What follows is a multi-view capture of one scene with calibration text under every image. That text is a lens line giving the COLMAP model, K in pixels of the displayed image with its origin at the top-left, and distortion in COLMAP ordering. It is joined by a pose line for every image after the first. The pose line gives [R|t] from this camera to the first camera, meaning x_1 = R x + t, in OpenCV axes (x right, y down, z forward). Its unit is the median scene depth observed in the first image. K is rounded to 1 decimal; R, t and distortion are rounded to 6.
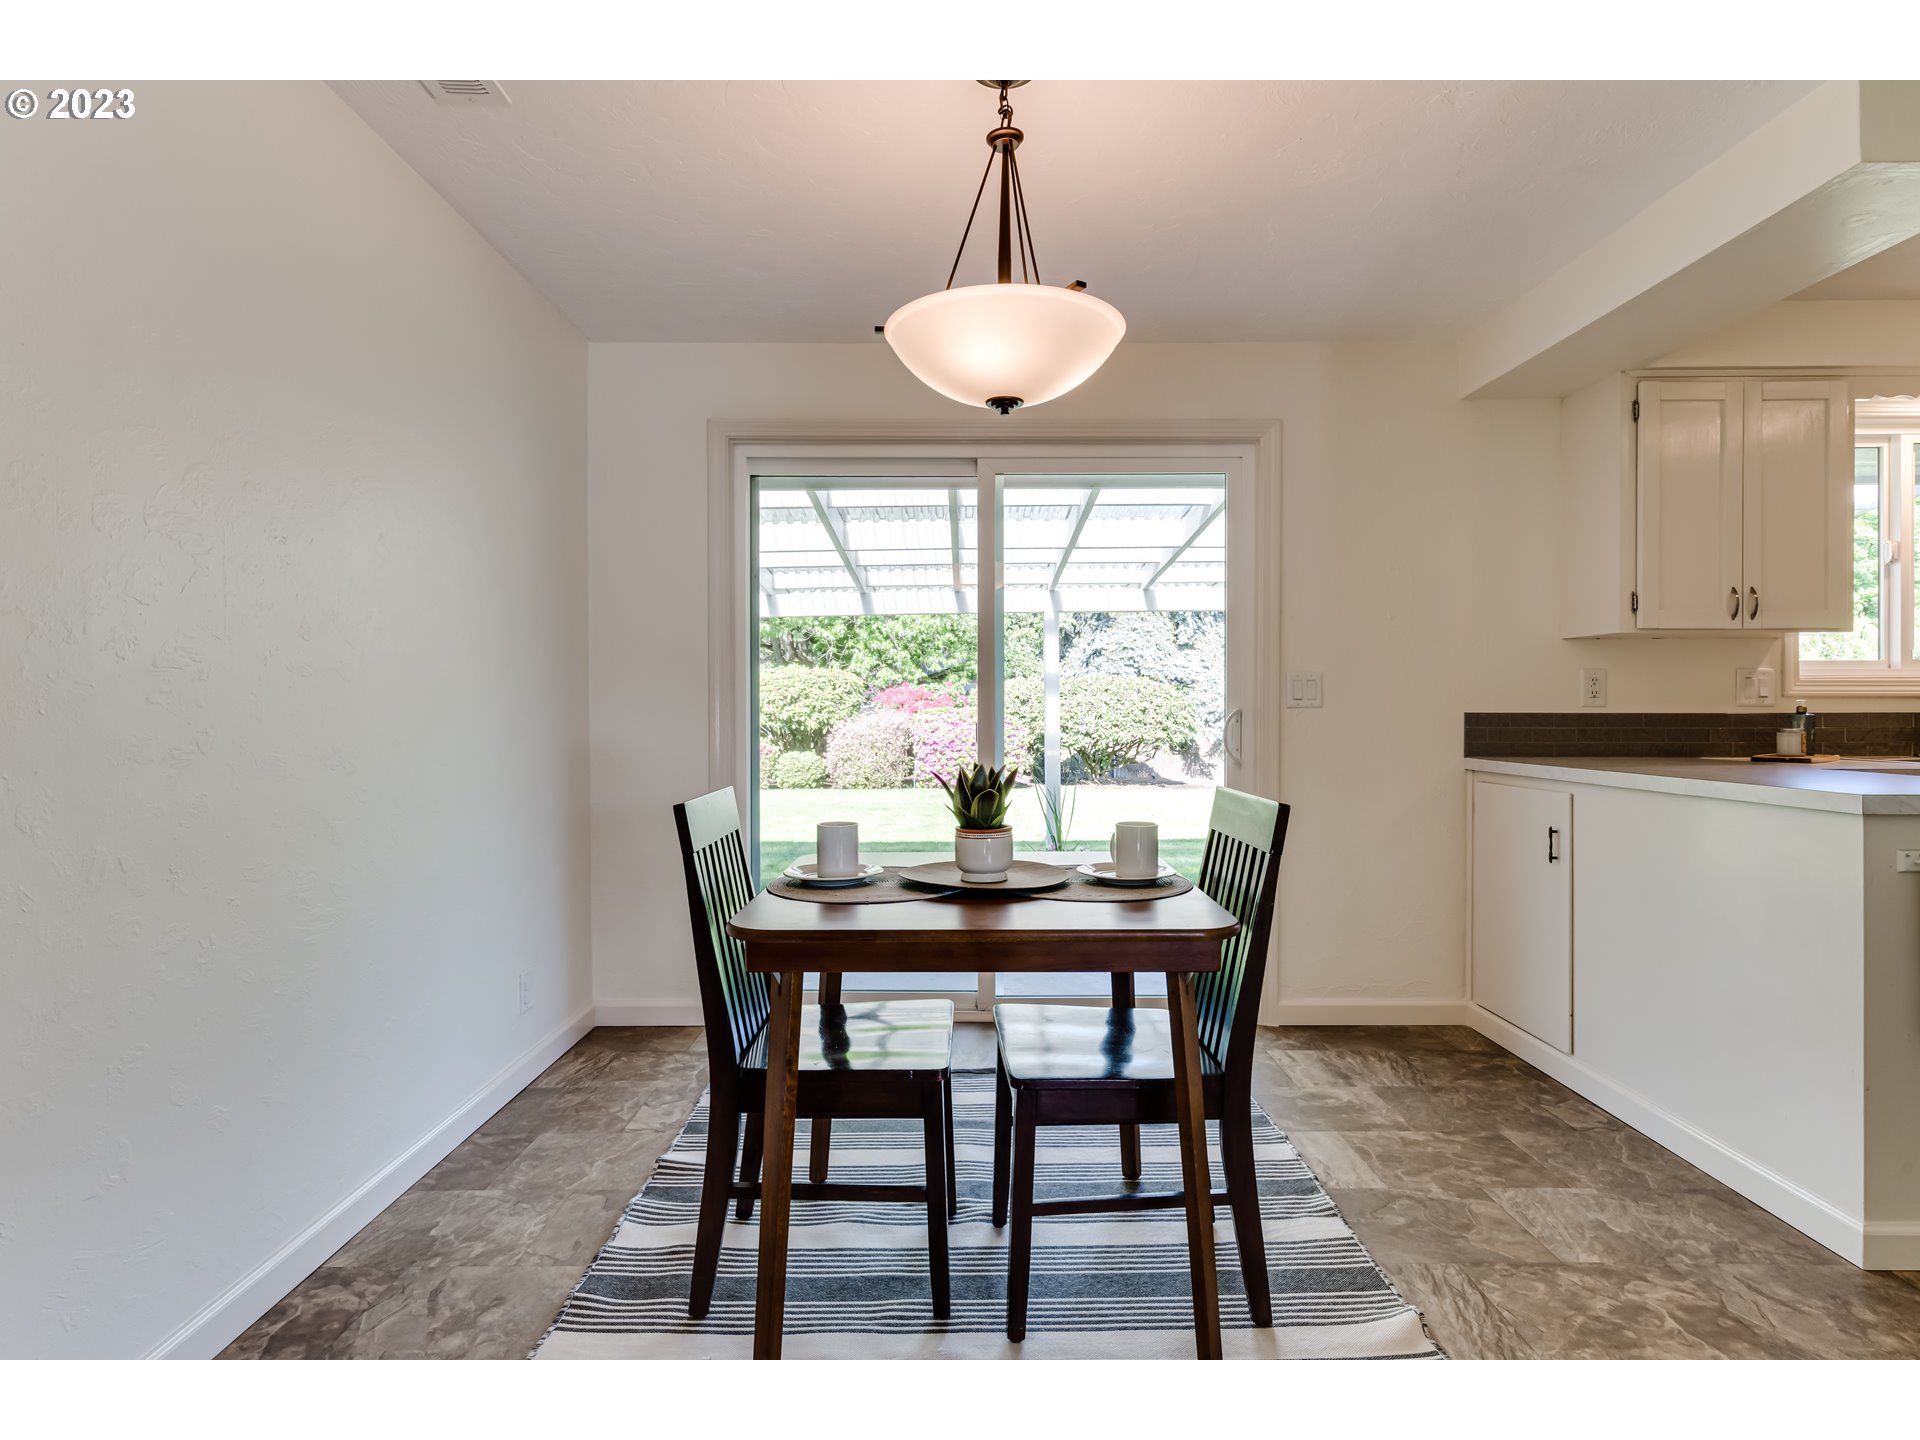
lens RADIAL K [[1016.1, 0, 968.0], [0, 1016.1, 707.6], [0, 0, 1]] dist [0.012193, -0.000104]
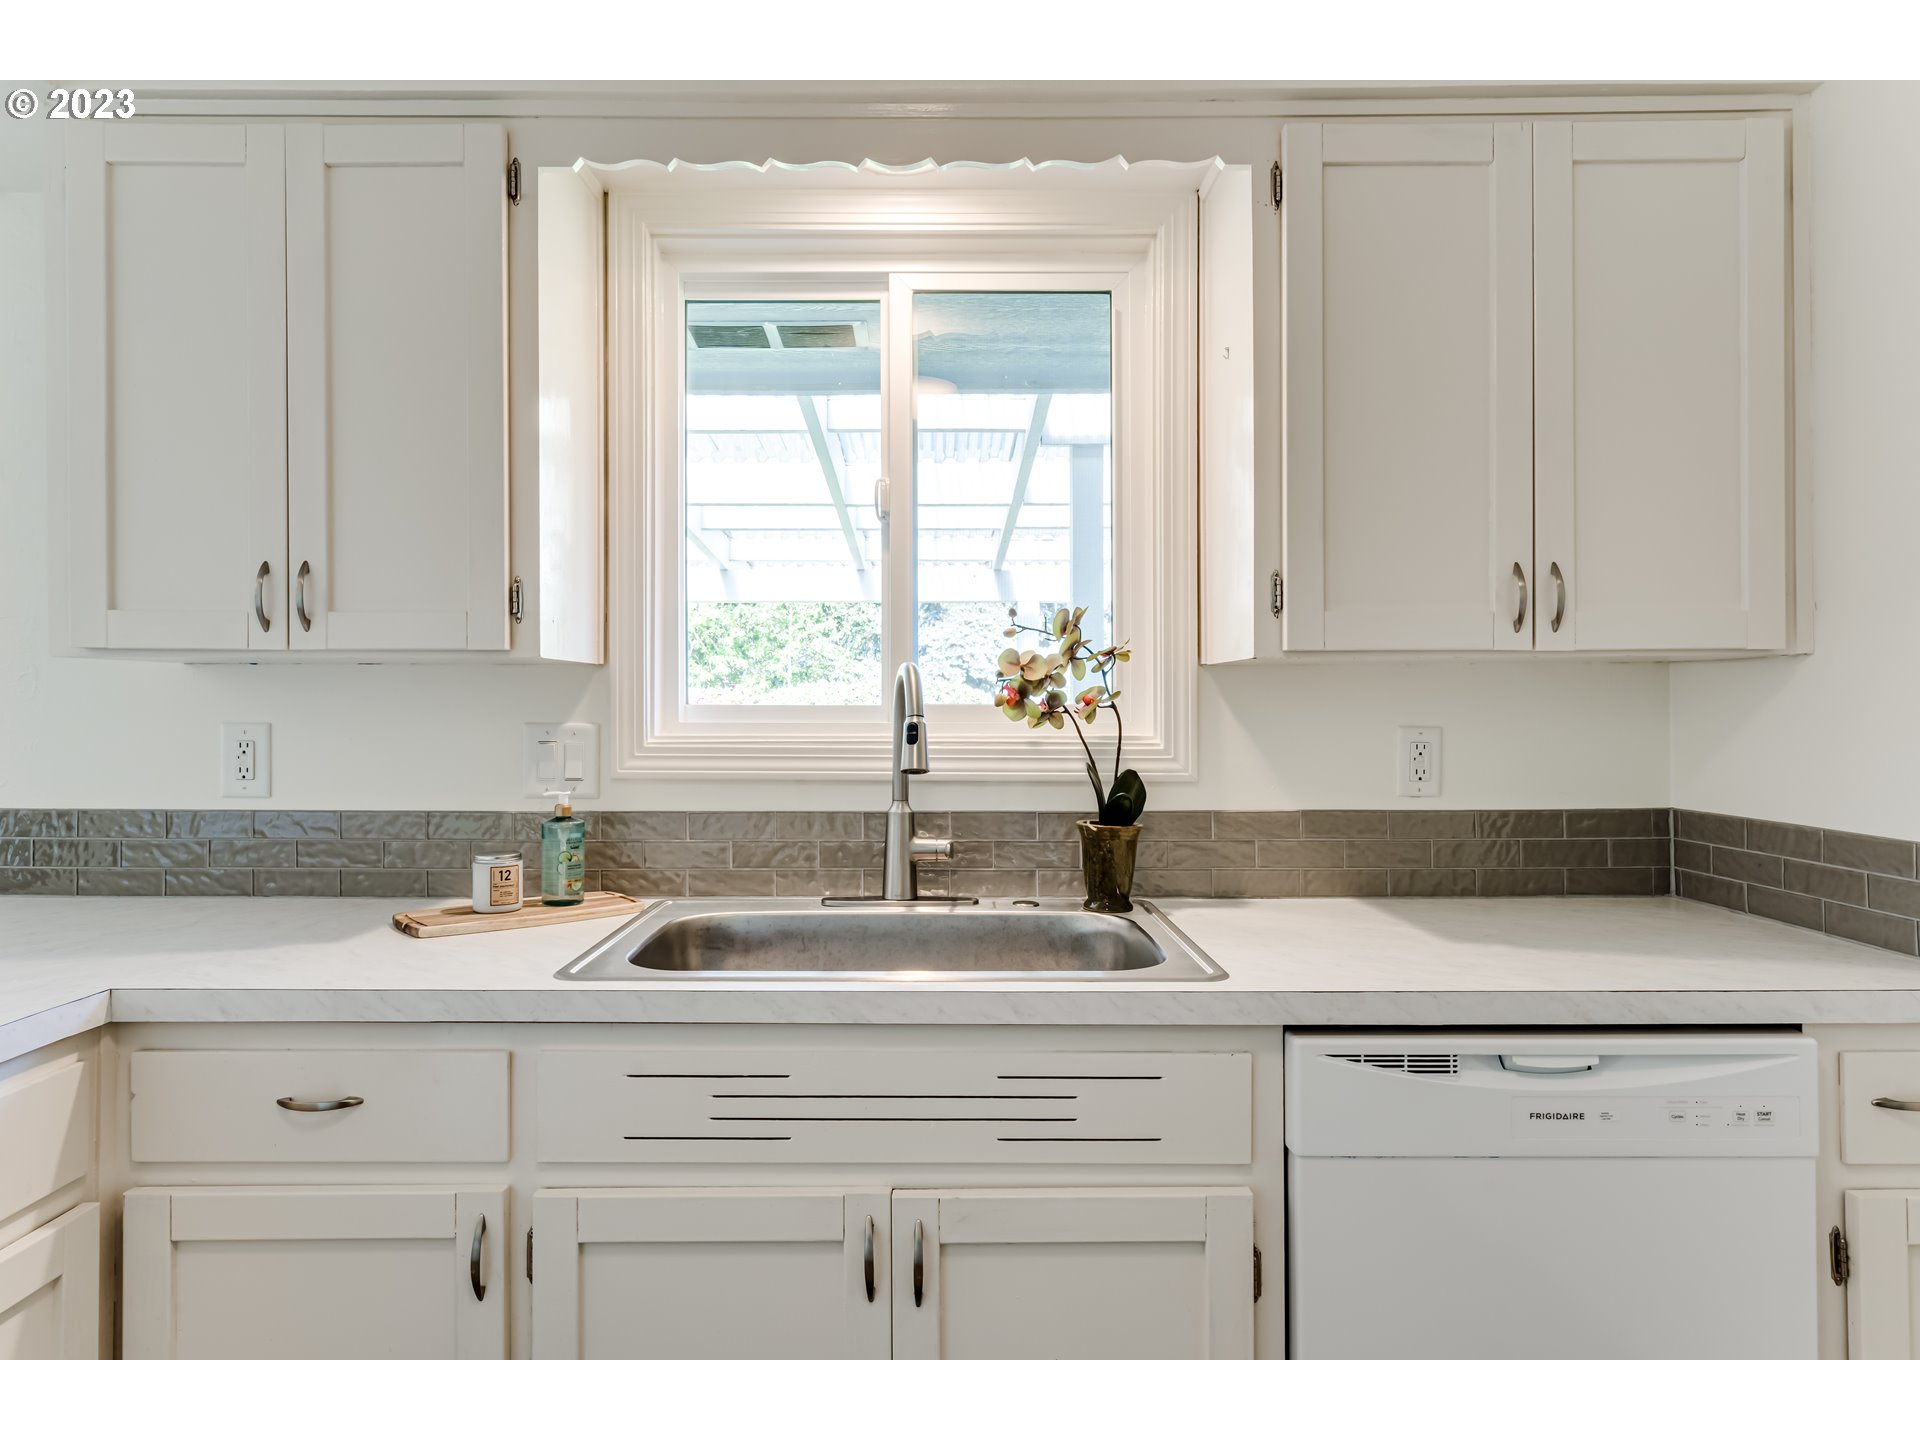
lens RADIAL K [[1127.2, 0, 976.6], [0, 1127.2, 694.9], [0, 0, 1]] dist [0.000444, 0.000259]
pose [[0.999964, 0.003127, -0.007905, 0.981198], [-0.003170, 0.999980, -0.005459, -0.050112], [0.007888, 0.005484, 0.999954, 0.440234]]
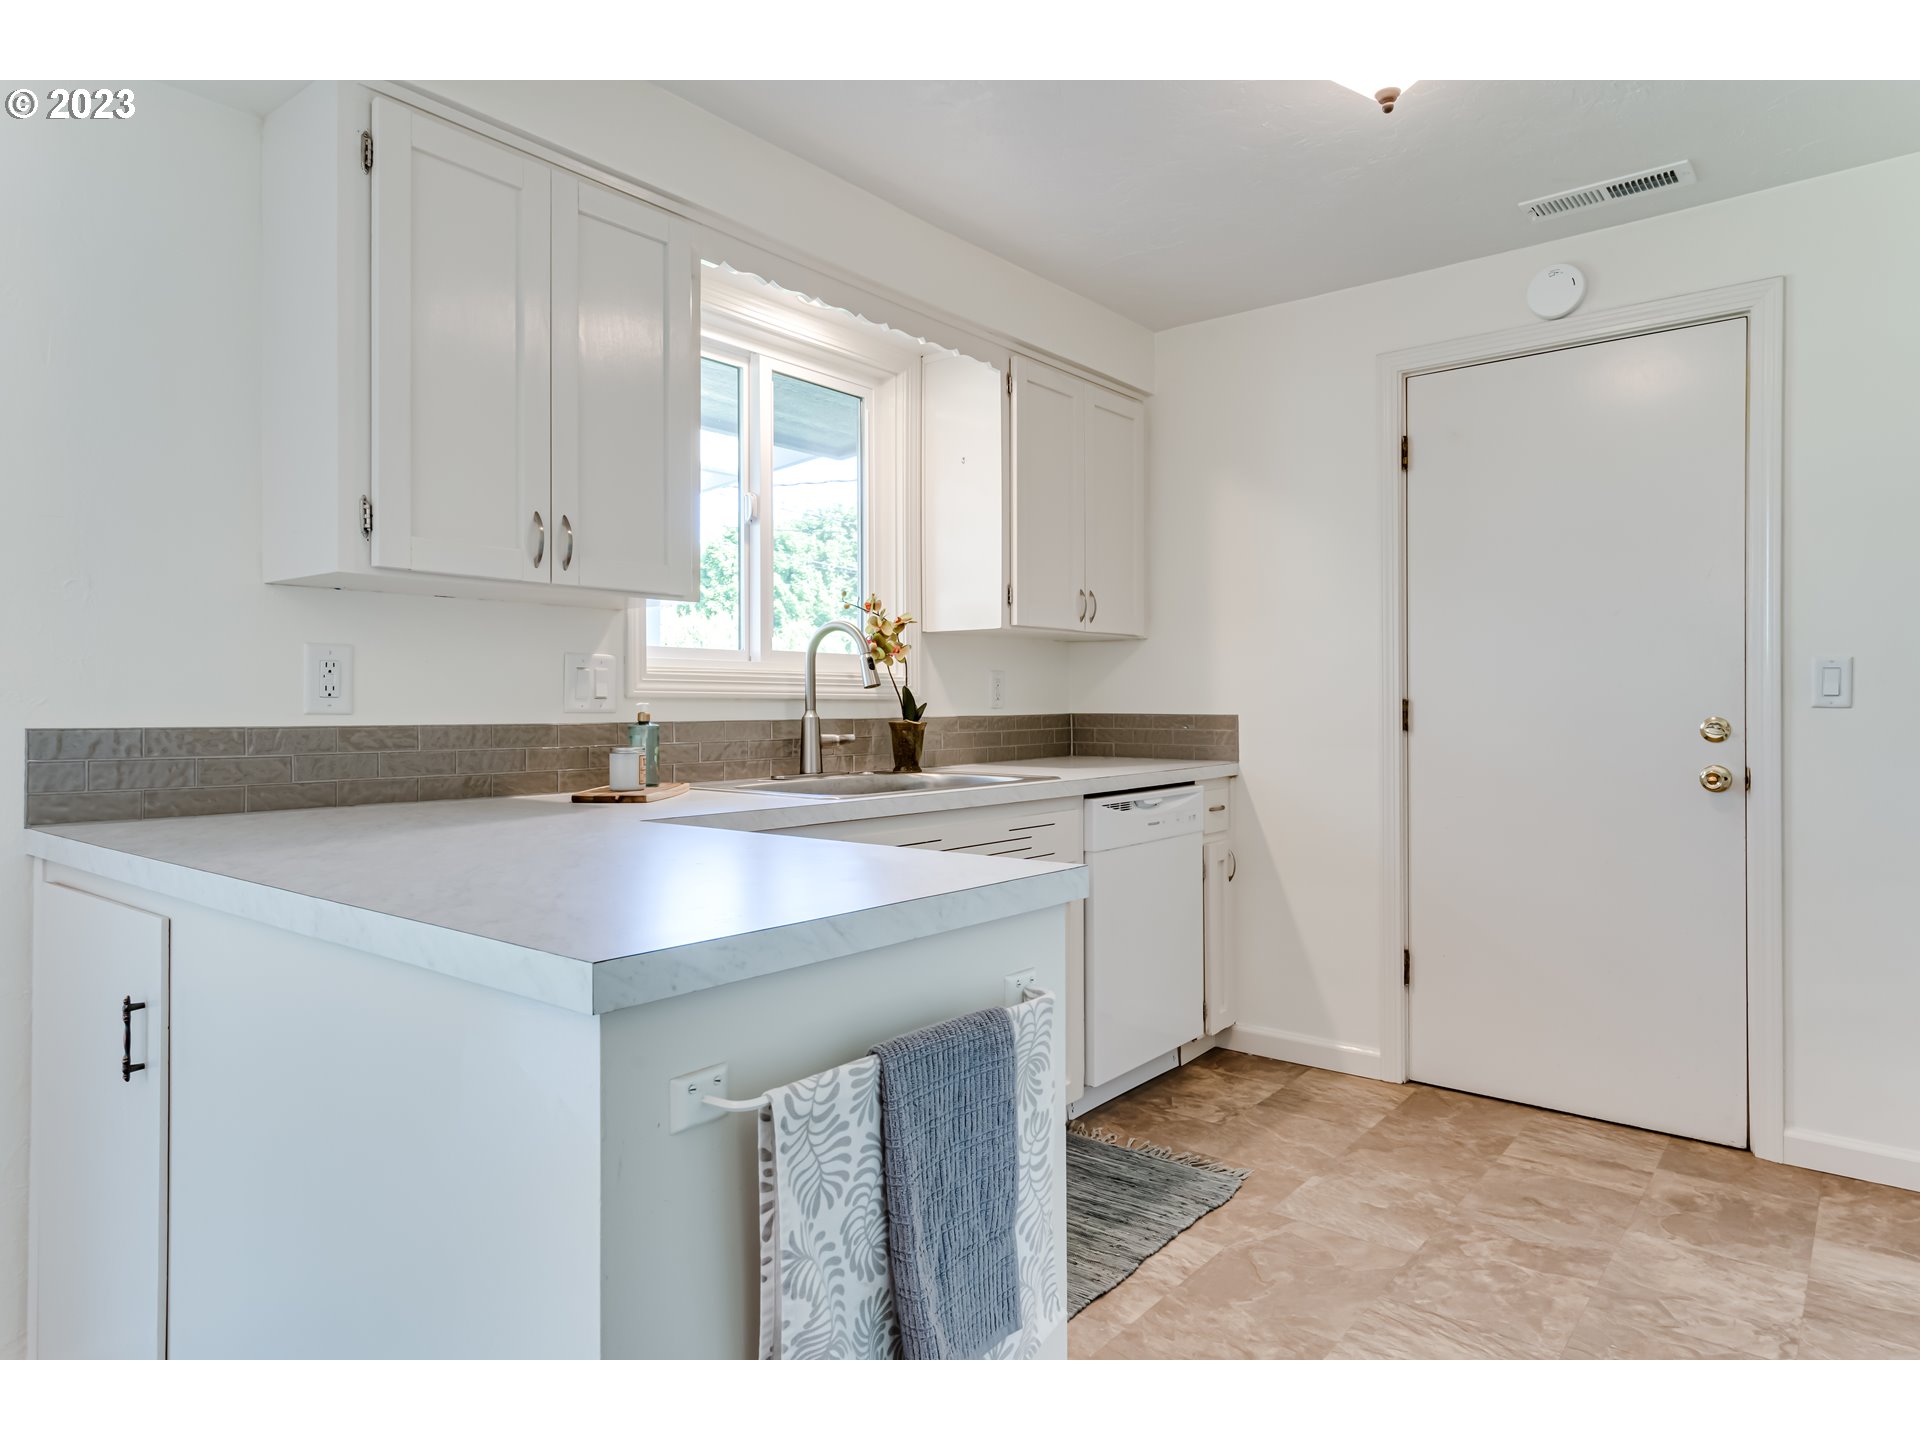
lens RADIAL K [[1134.9, 0, 956.8], [0, 1134.9, 704.1], [0, 0, 1]] dist [0.006074, 0.000466]
pose [[0.636745, 0.001825, 0.771072, 0.360993], [0.000013, 0.999997, -0.002377, -0.004880], [-0.771074, 0.001523, 0.636743, 0.360031]]
